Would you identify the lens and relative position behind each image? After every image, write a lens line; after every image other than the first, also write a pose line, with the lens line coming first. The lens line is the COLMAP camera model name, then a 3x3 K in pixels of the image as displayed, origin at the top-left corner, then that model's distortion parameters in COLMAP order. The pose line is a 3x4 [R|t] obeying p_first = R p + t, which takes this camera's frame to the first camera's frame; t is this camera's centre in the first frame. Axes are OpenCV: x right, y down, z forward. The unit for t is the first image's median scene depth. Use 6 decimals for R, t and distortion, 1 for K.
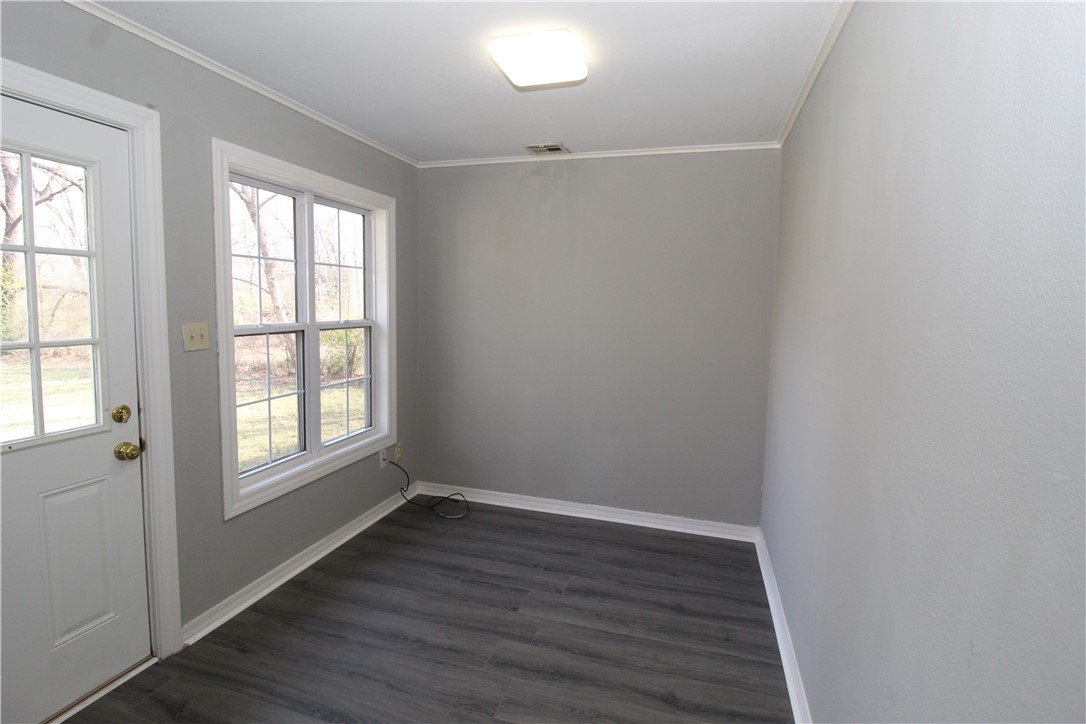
lens RADIAL K [[559.0, 0, 523.7], [0, 559.0, 359.3], [0, 0, 1]] dist [-0.001629, -0.013940]
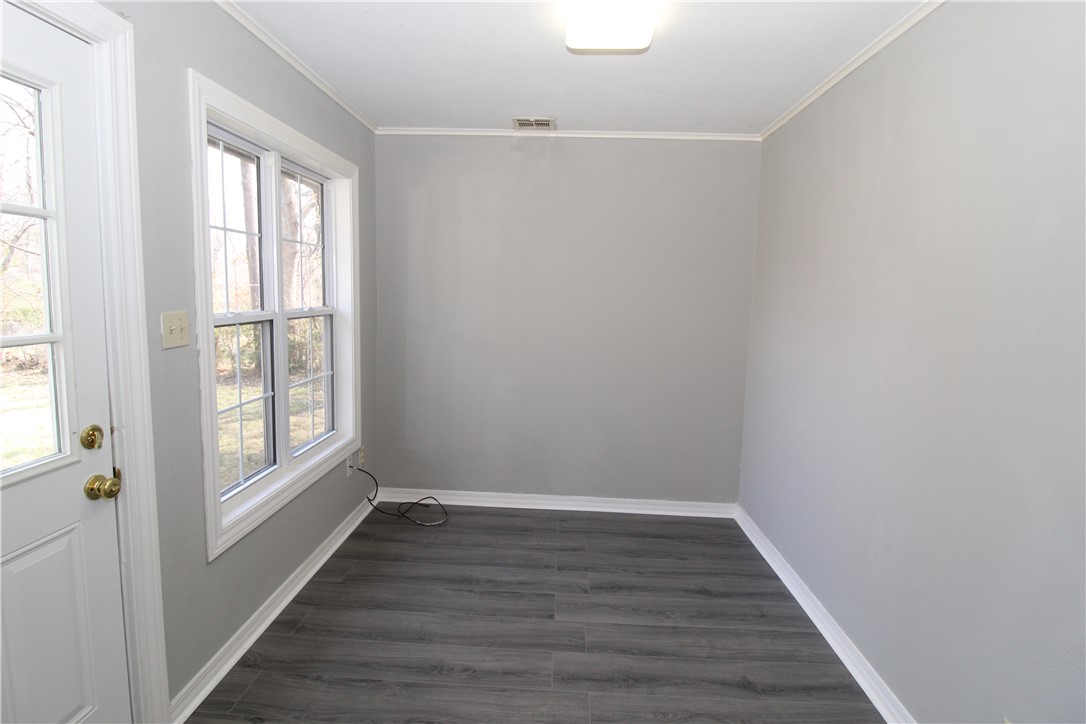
lens RADIAL K [[559.0, 0, 523.7], [0, 559.0, 359.3], [0, 0, 1]] dist [-0.001629, -0.013940]
pose [[0.963367, -0.027340, 0.266790, -0.281512], [0.021016, 0.999427, 0.026534, -0.008375], [-0.267362, -0.019955, 0.963389, 0.114232]]
